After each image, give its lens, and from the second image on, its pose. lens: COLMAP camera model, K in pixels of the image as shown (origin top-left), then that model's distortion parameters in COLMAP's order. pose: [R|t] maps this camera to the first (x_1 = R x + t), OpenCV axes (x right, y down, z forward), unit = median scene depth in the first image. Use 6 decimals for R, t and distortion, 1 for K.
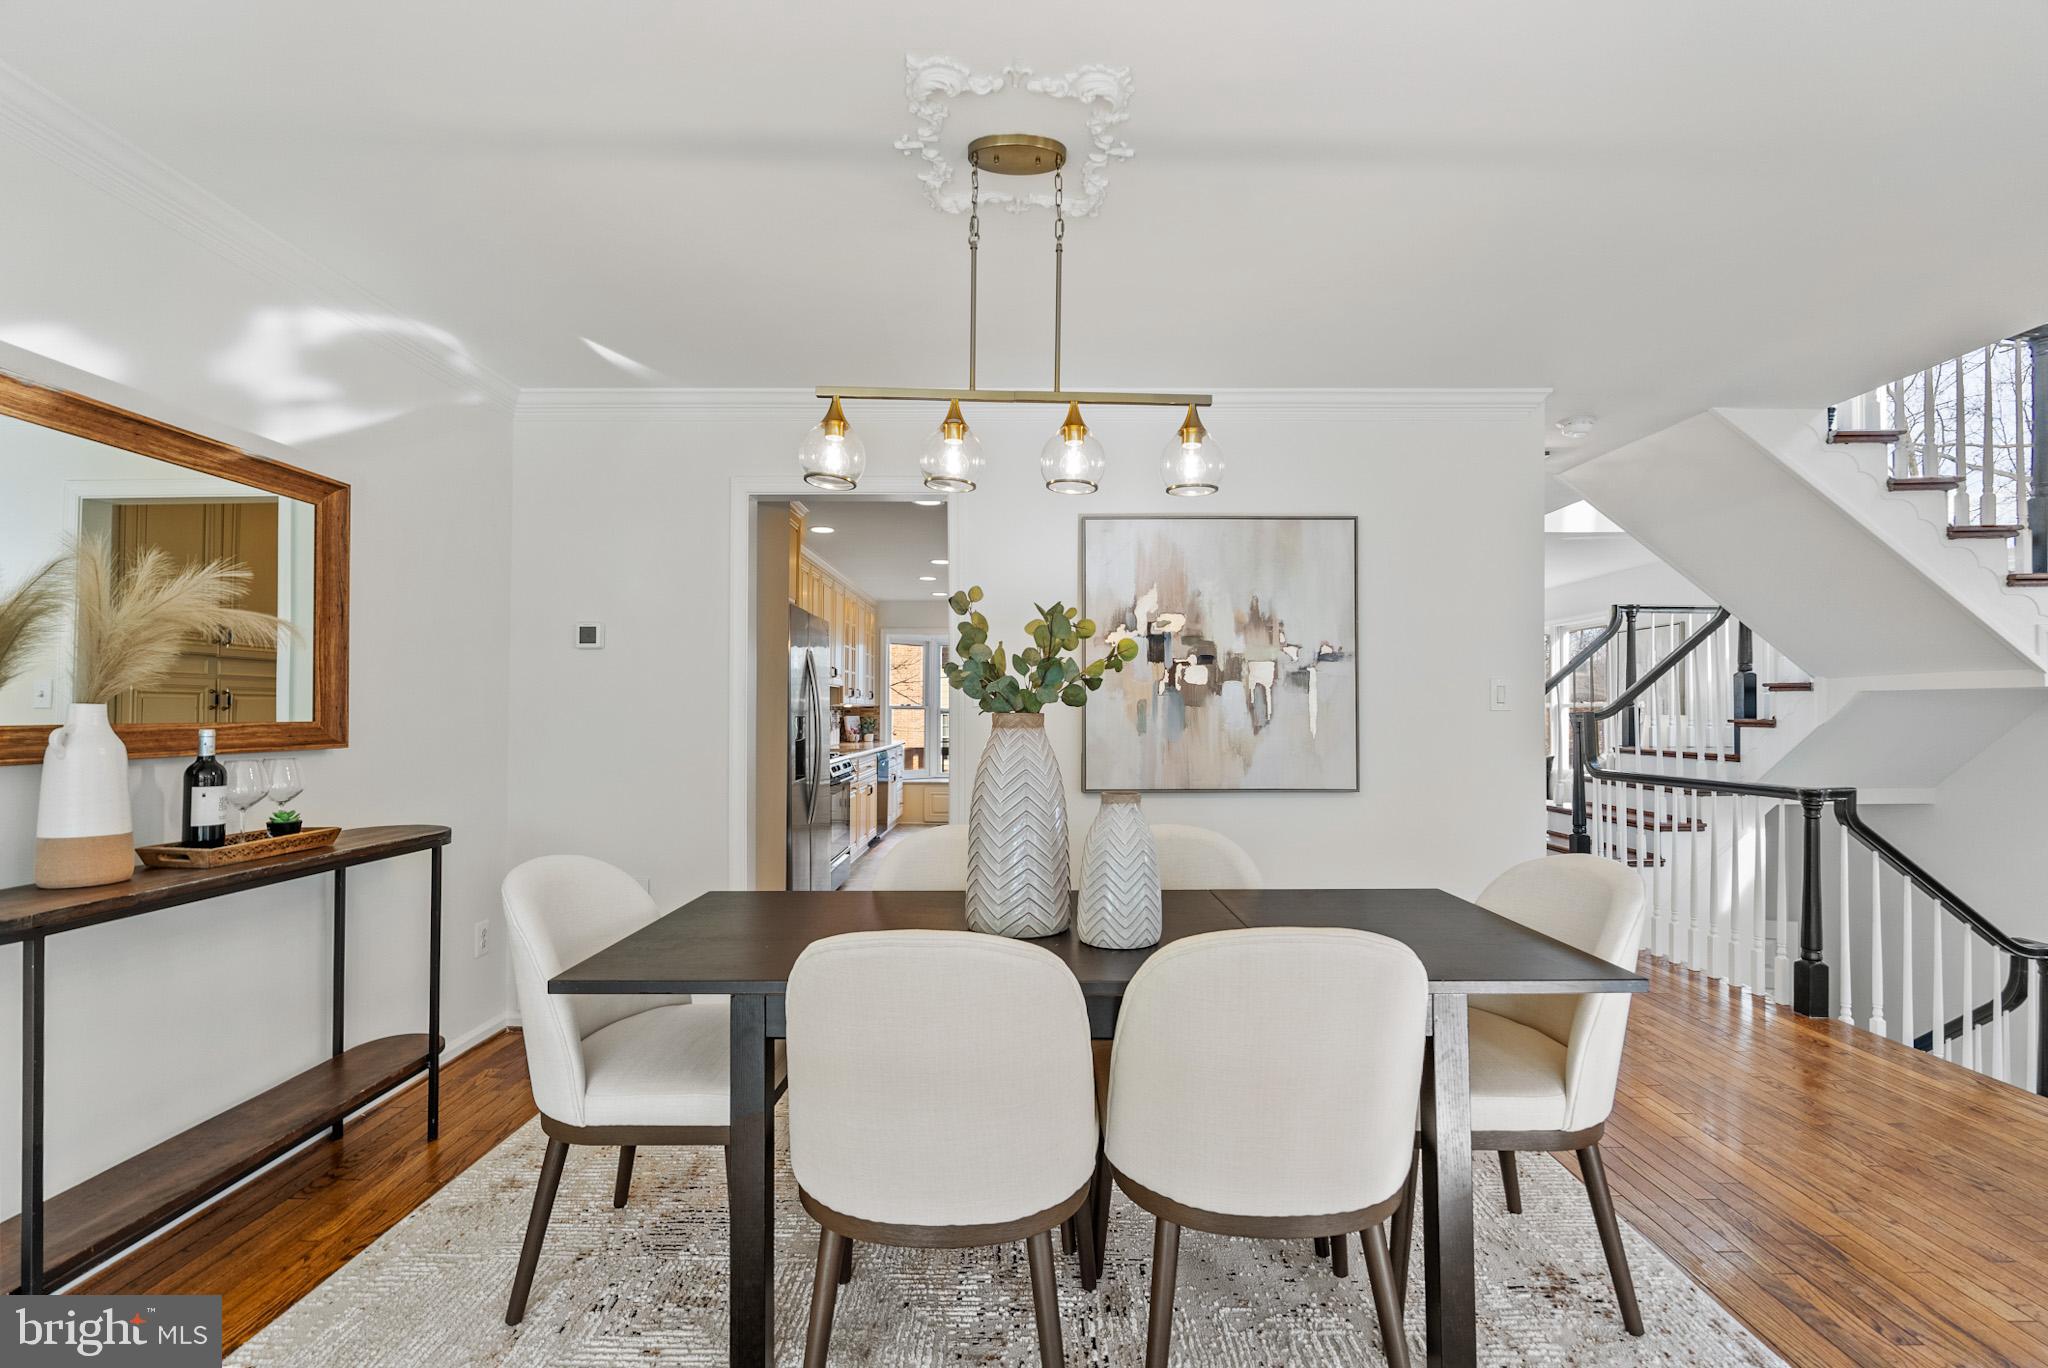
lens RADIAL K [[907.9, 0, 1025.1], [0, 907.9, 704.7], [0, 0, 1]] dist [-0.011858, 0.000263]
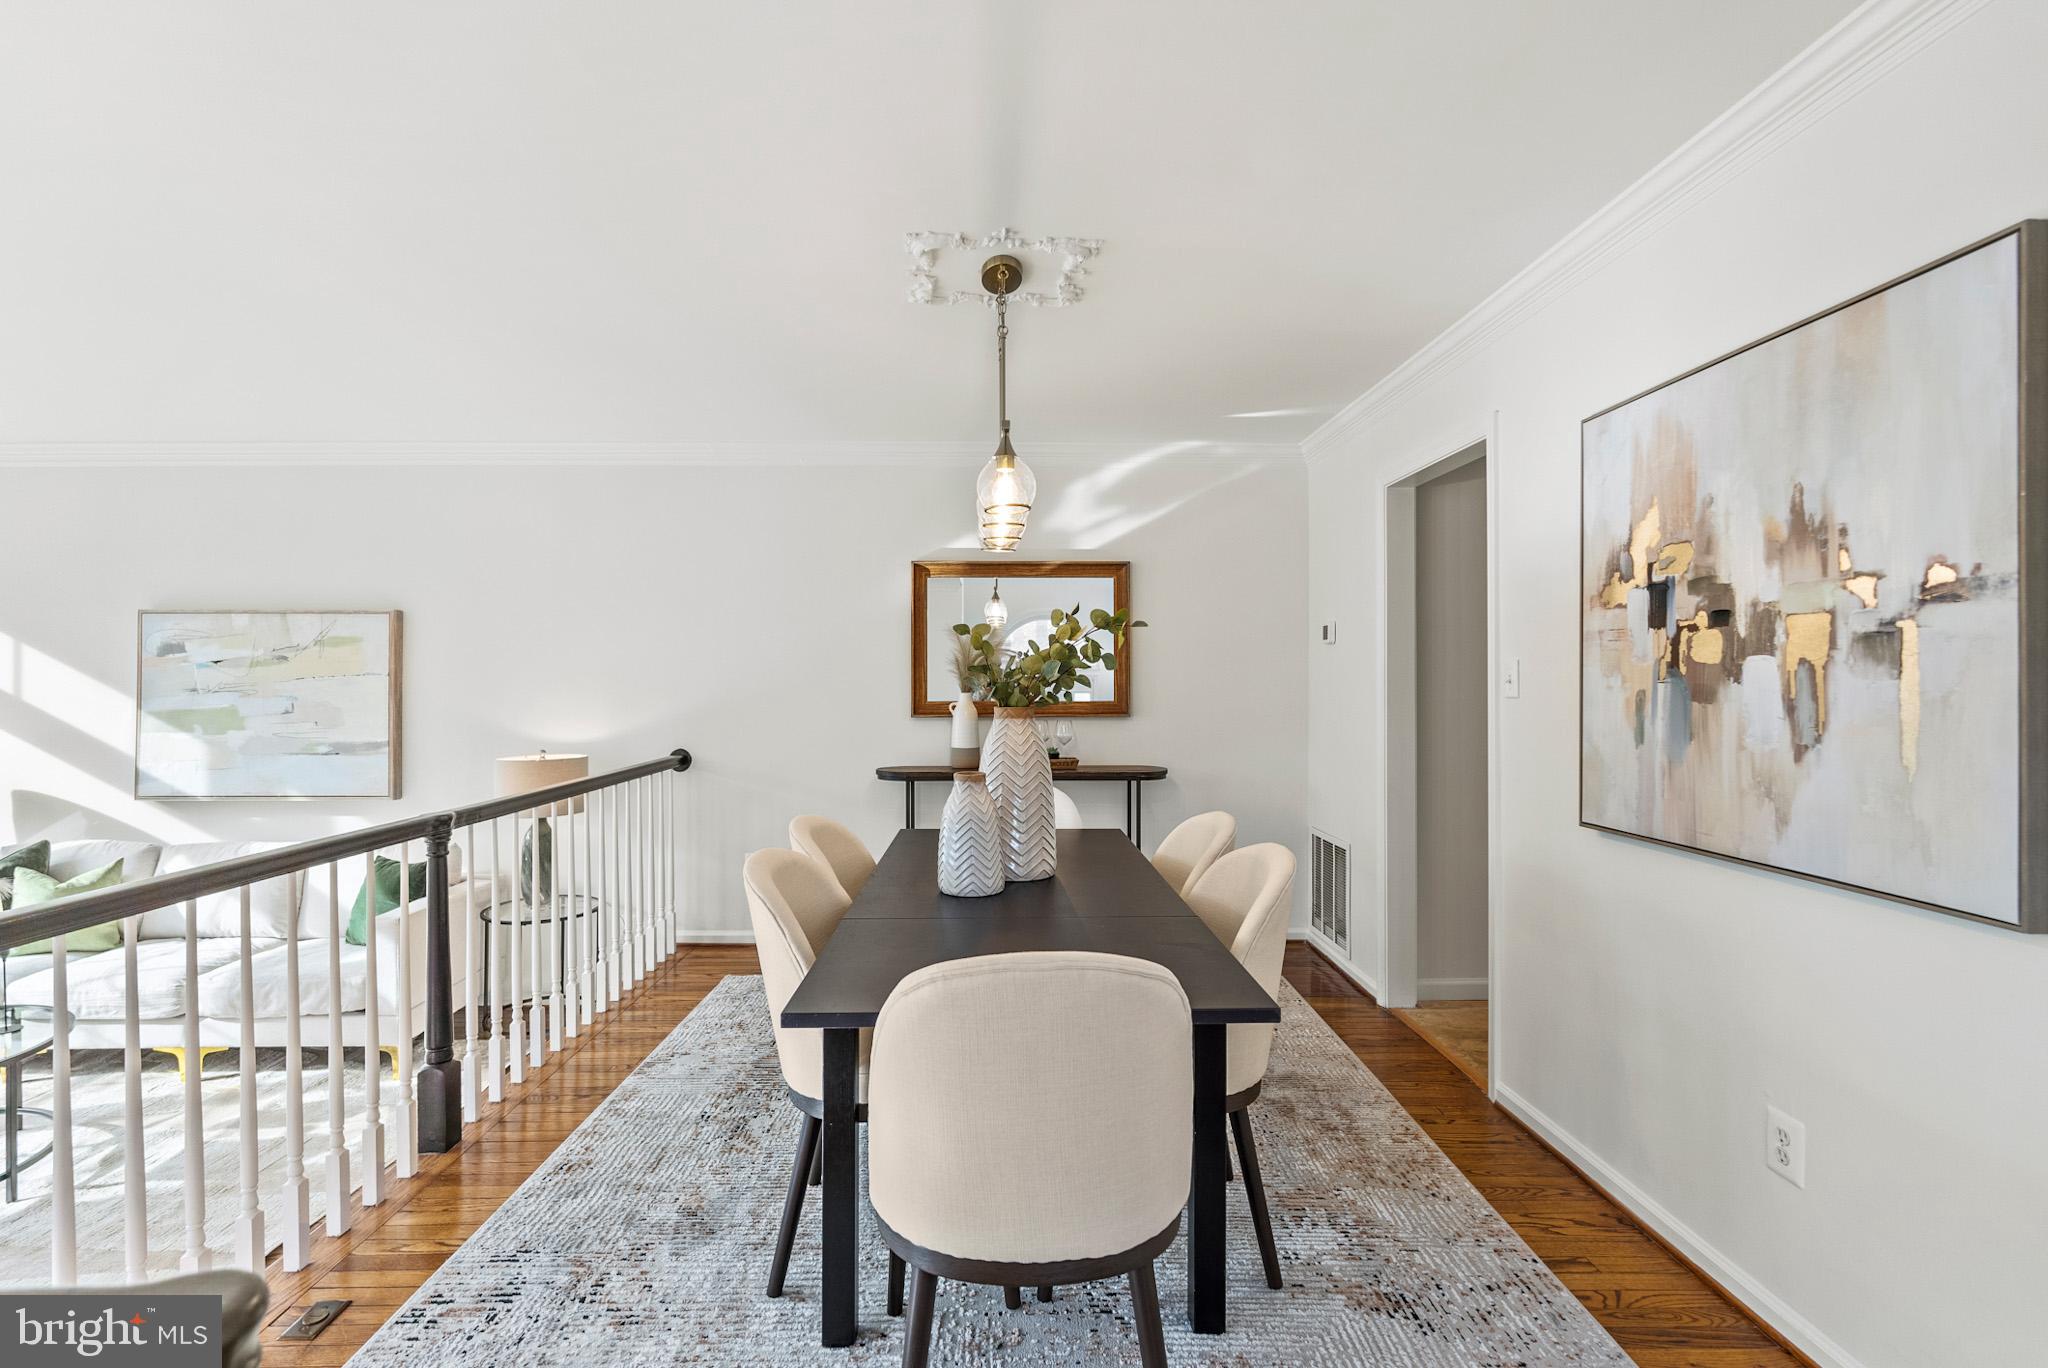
lens RADIAL K [[940.4, 0, 1025.8], [0, 940.4, 674.5], [0, 0, 1]] dist [-0.004508, -0.000723]
pose [[0.027174, -0.008405, -0.999595, 0.755721], [0.008343, 0.999932, -0.008181, -0.014465], [0.999596, -0.008117, 0.027242, 0.562829]]
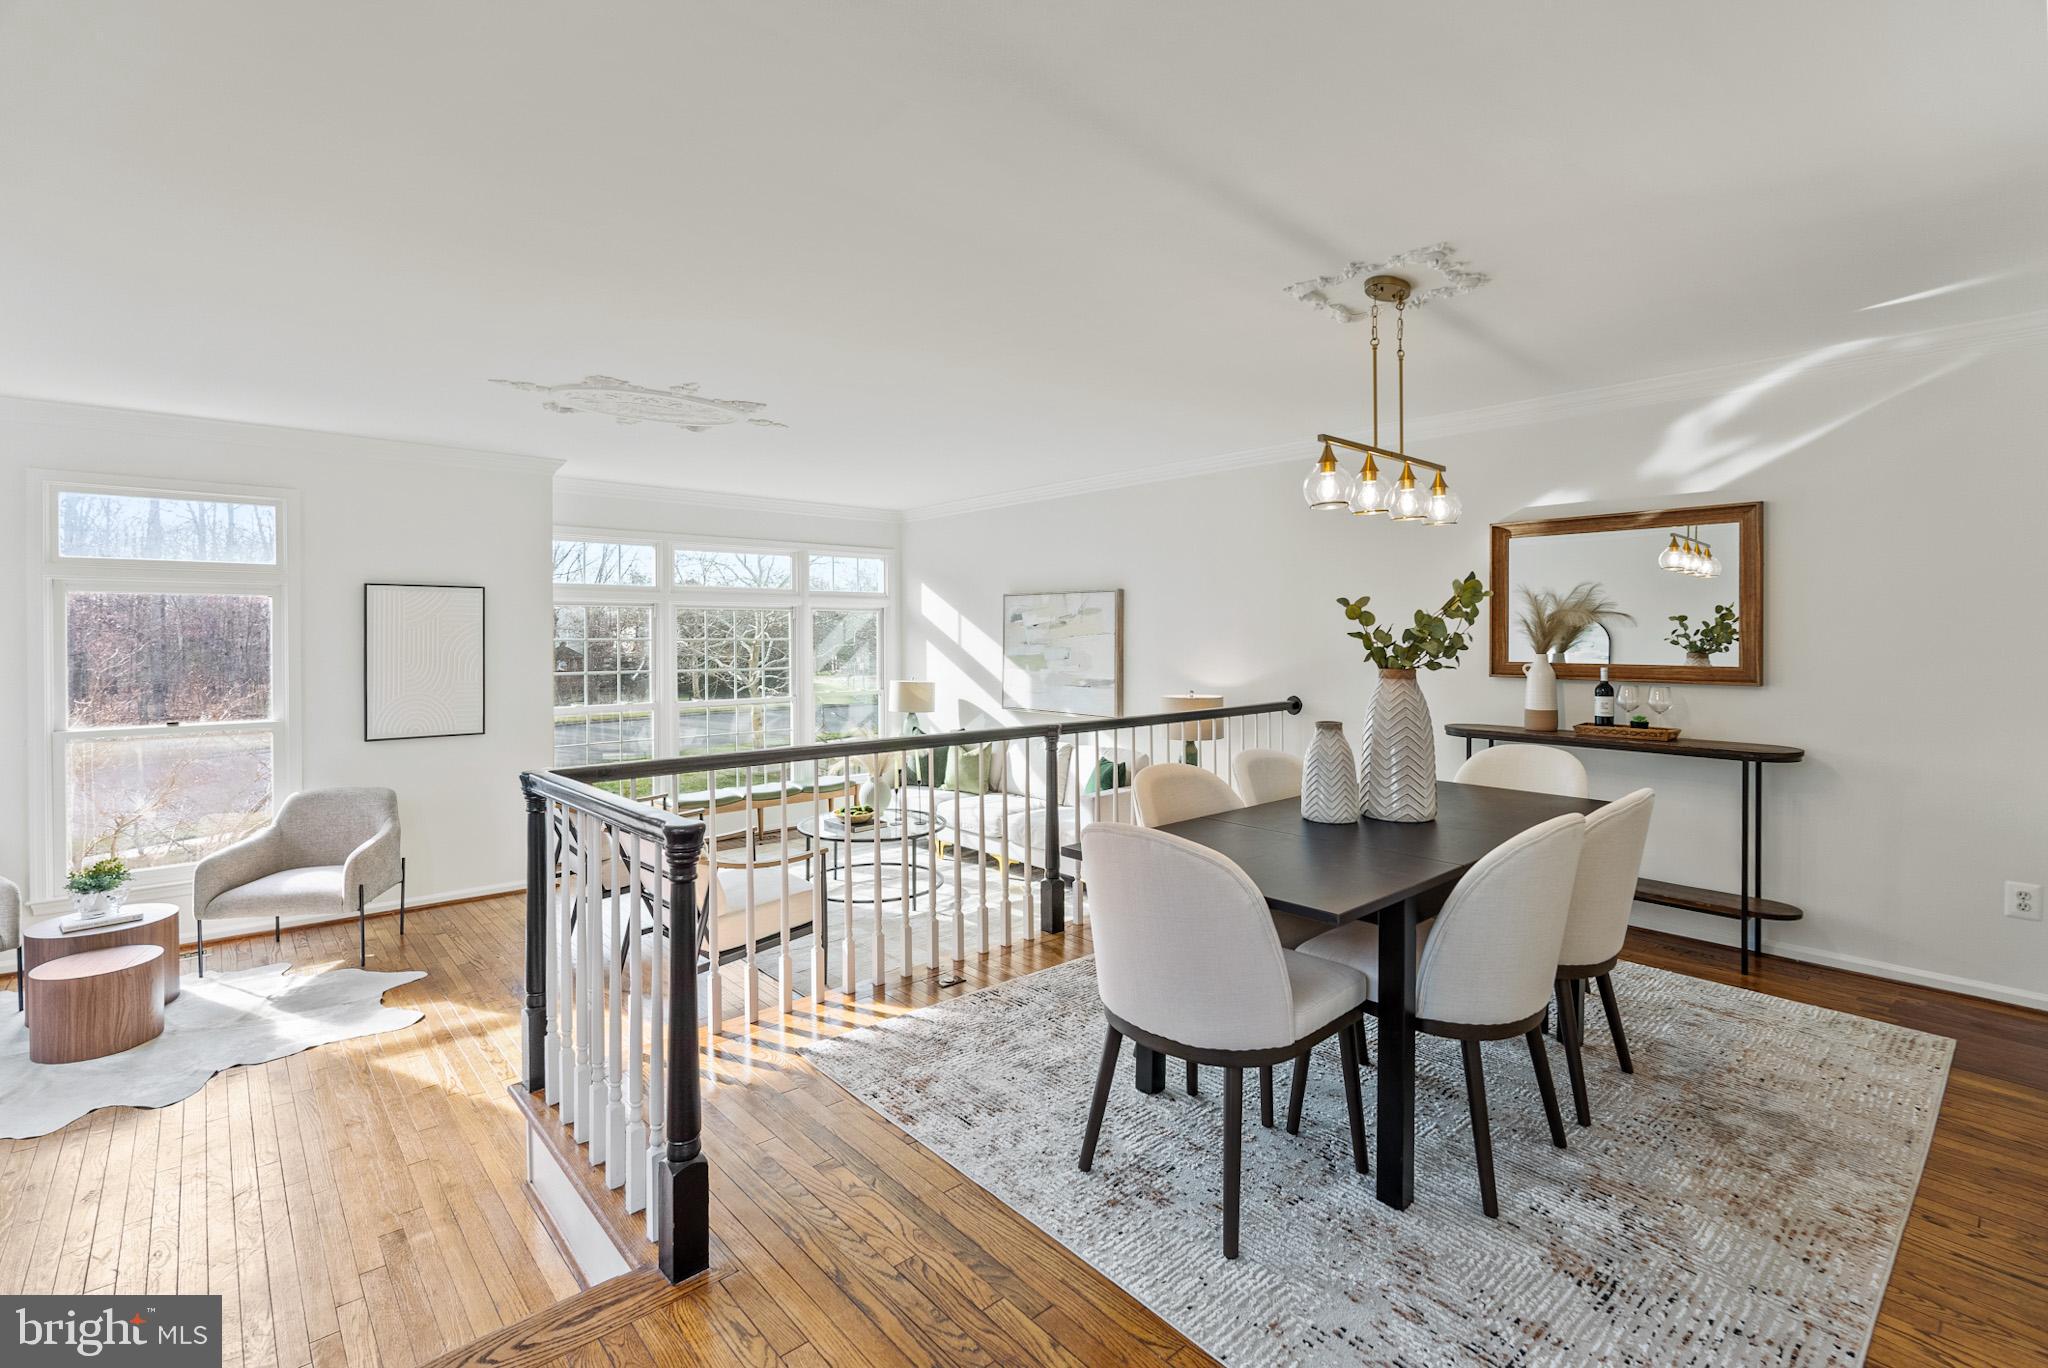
lens RADIAL K [[923.2, 0, 1017.6], [0, 923.2, 637.7], [0, 0, 1]] dist [0.000913, 0.000553]
pose [[-0.742769, 0.001819, -0.669545, 0.819579], [0.002937, 0.999996, -0.000541, -0.023938], [0.669541, -0.002368, -0.742771, 0.965832]]
